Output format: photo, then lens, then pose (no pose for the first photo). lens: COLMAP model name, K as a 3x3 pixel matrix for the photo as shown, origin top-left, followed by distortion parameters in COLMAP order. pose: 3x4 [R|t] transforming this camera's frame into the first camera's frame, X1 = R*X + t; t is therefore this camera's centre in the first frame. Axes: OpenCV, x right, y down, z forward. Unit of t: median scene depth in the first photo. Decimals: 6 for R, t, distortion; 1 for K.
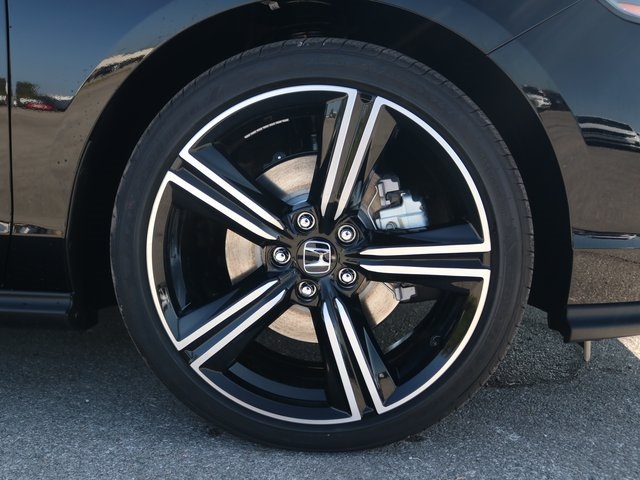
lens RADIAL K [[669.5, 0, 318.7], [0, 669.5, 239.7], [0, 0, 1]] dist [-0.167692, 0.000000]
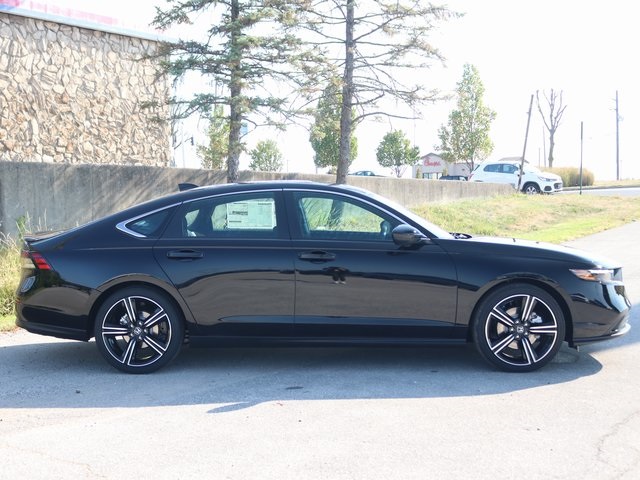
lens RADIAL K [[774.2, 0, 320.5], [0, 774.2, 240.0], [0, 0, 1]] dist [-0.079698, 0.000000]
pose [[0.999085, -0.014333, 0.040292, -1.640617], [0.018815, 0.993396, -0.113179, -0.012970], [-0.038403, 0.113834, 0.992757, -4.470978]]
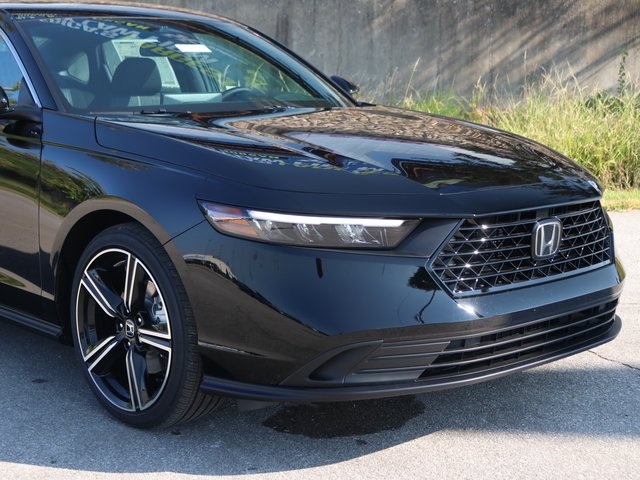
lens RADIAL K [[1091.9, 0, 321.0], [0, 1091.9, 240.3], [0, 0, 1]] dist [-0.114575, 0.000000]
pose [[0.757621, 0.106469, -0.643953, 2.585206], [-0.107648, 0.993477, 0.037608, -0.434285], [0.643757, 0.040828, 0.764140, -1.196270]]
